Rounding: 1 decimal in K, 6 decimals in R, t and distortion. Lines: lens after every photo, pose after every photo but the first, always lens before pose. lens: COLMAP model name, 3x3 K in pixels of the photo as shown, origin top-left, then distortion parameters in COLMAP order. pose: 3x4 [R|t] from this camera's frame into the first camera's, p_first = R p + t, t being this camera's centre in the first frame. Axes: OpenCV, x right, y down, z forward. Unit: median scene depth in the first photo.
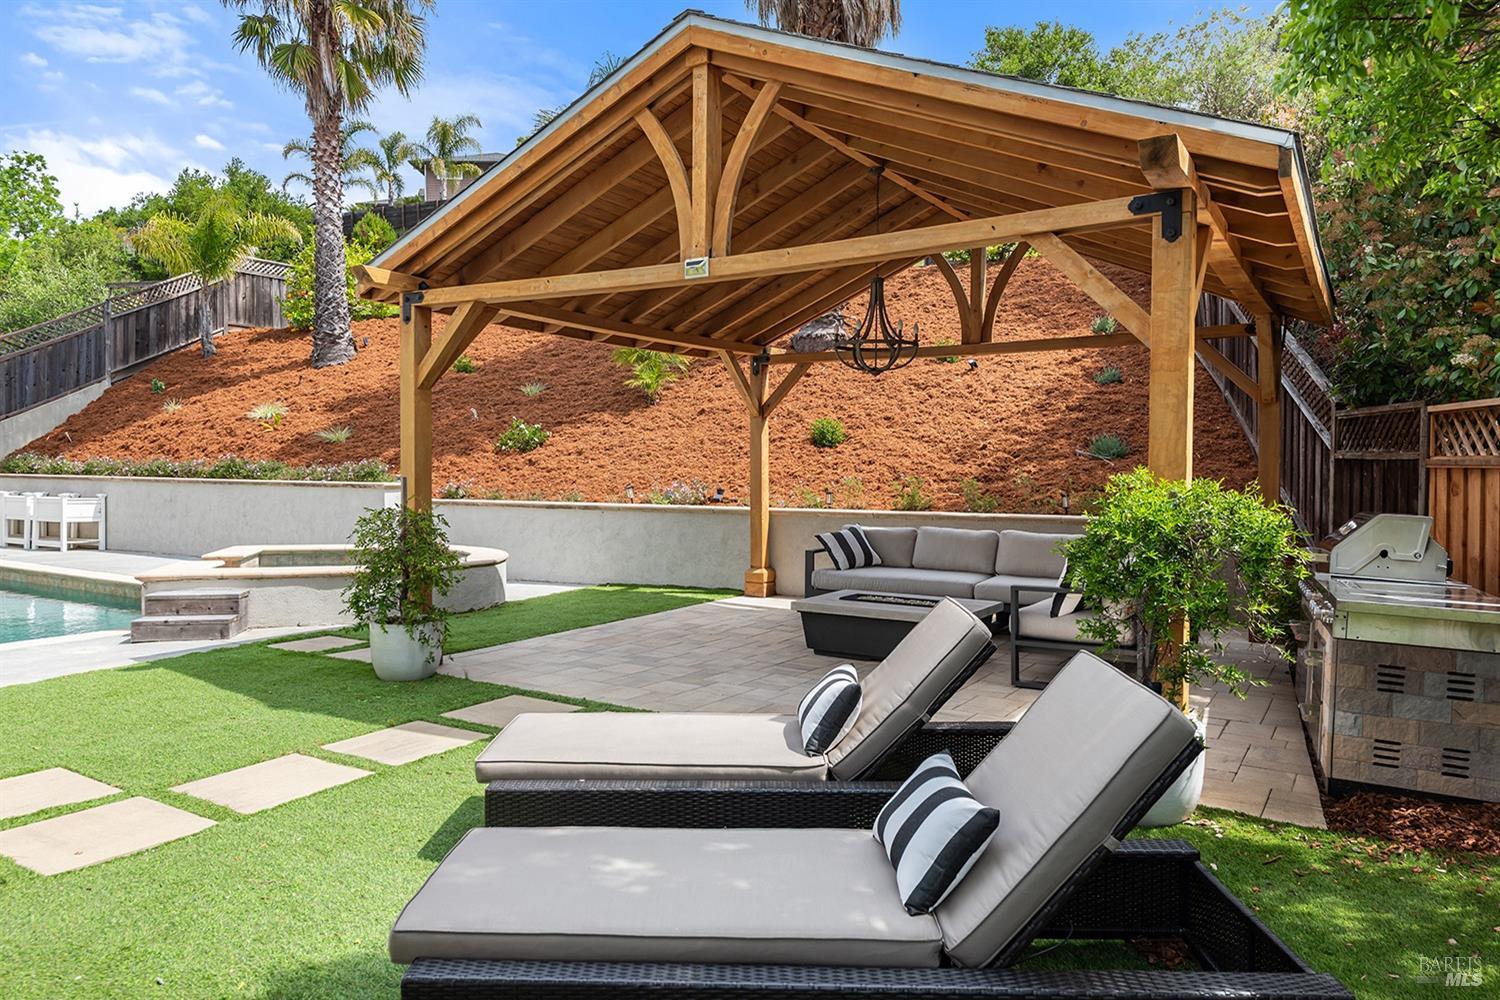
lens RADIAL K [[984.2, 0, 750.0], [0, 984.2, 500.0], [0, 0, 1]] dist [0.002905, 0.003506]
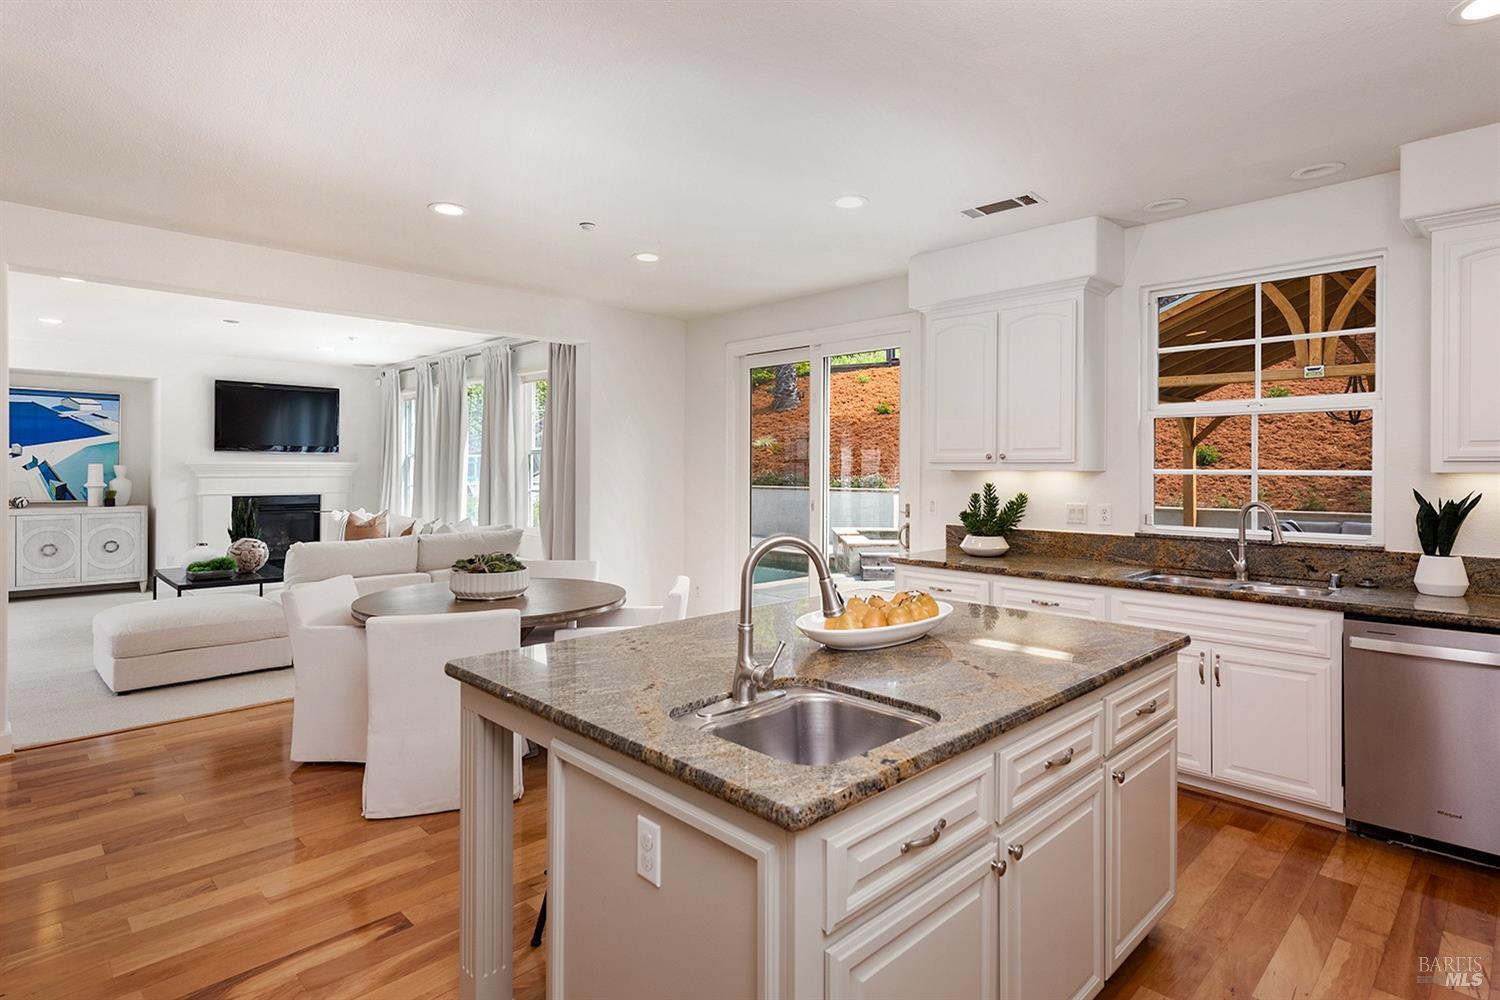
lens RADIAL K [[771.1, 0, 754.2], [0, 771.1, 470.9], [0, 0, 1]] dist [-0.001063, -0.000174]
pose [[0.969637, -0.000214, -0.244549, -0.199437], [-0.009049, 0.999283, -0.036752, 0.000210], [0.244381, 0.037849, 0.968940, -0.165308]]
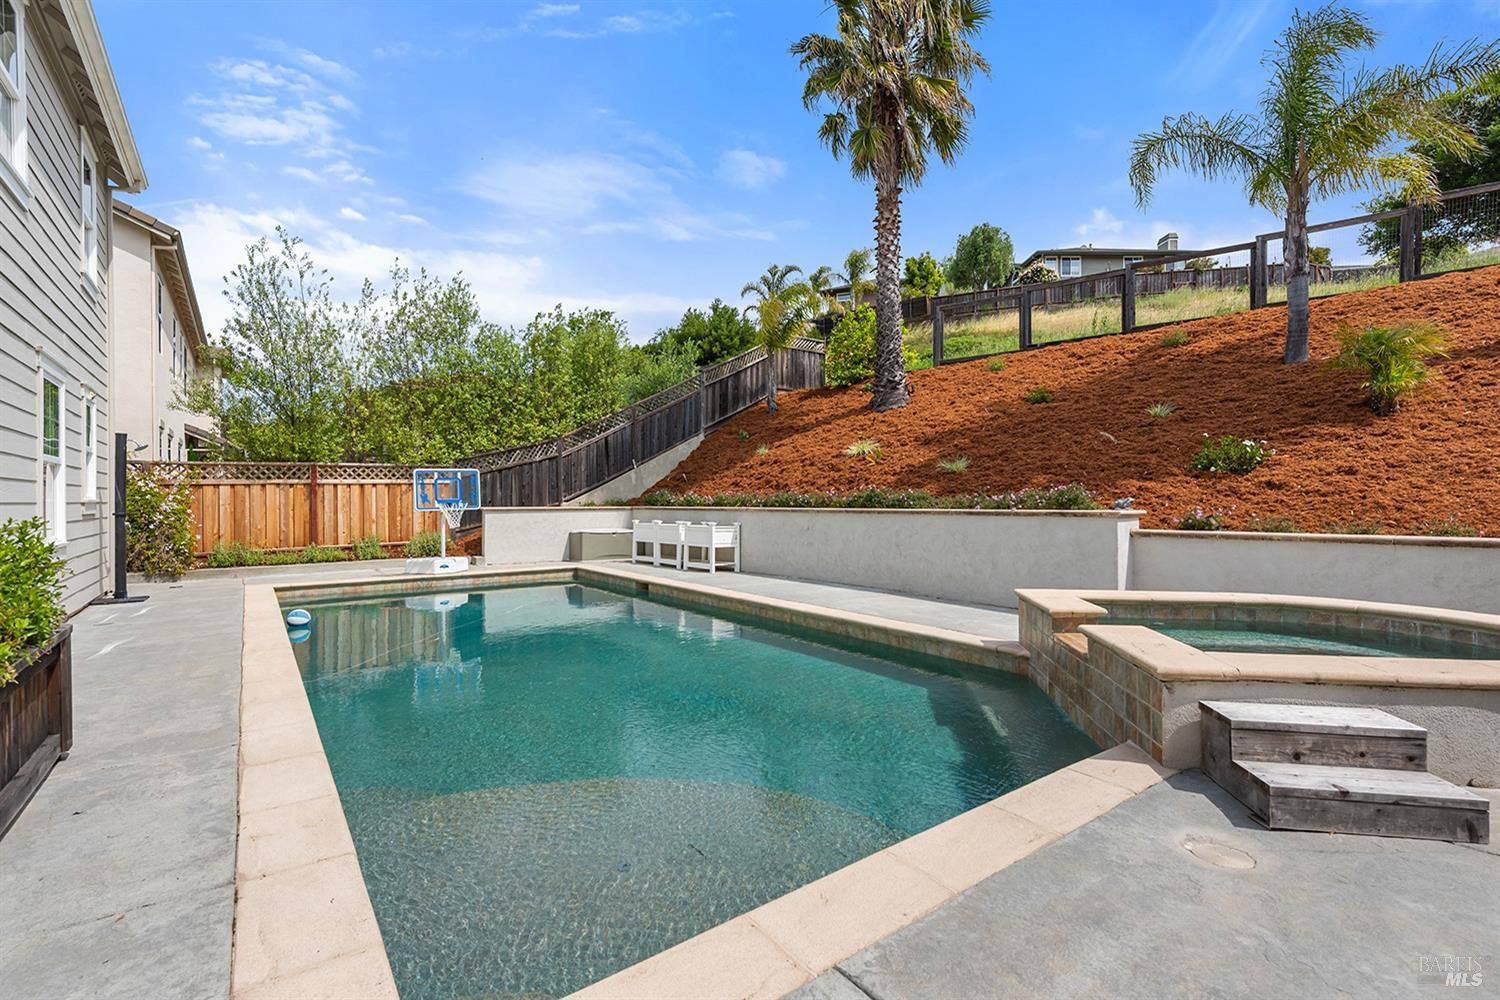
lens RADIAL K [[682.0, 0, 750.0], [0, 682.0, 500.0], [0, 0, 1]] dist [0.035152, -0.000058]
pose [[0.926361, -0.009568, -0.376515, -0.304513], [-0.005806, 0.999196, -0.039676, -0.001054], [0.376591, 0.038940, 0.925561, 0.240101]]
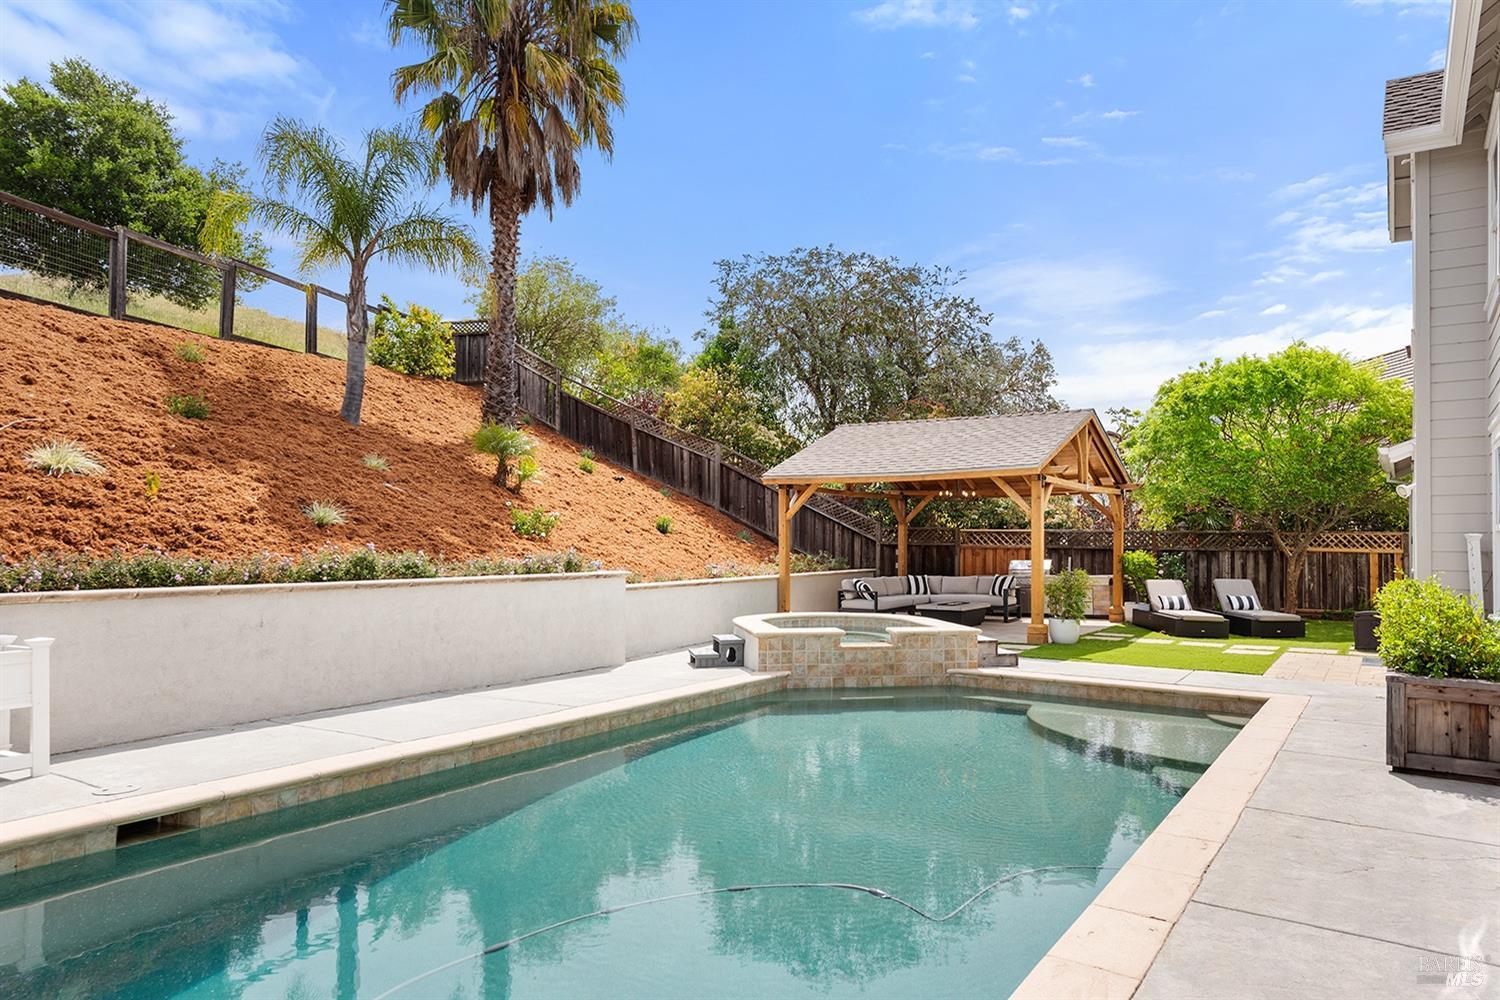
lens RADIAL K [[931.5, 0, 750.0], [0, 931.5, 500.0], [0, 0, 1]] dist [0.000492, 0.000354]
pose [[0.028068, 0.033732, 0.999037, -0.928463], [0.023962, 0.999121, -0.034408, -0.038563], [-0.999319, 0.024905, 0.027235, 0.582926]]
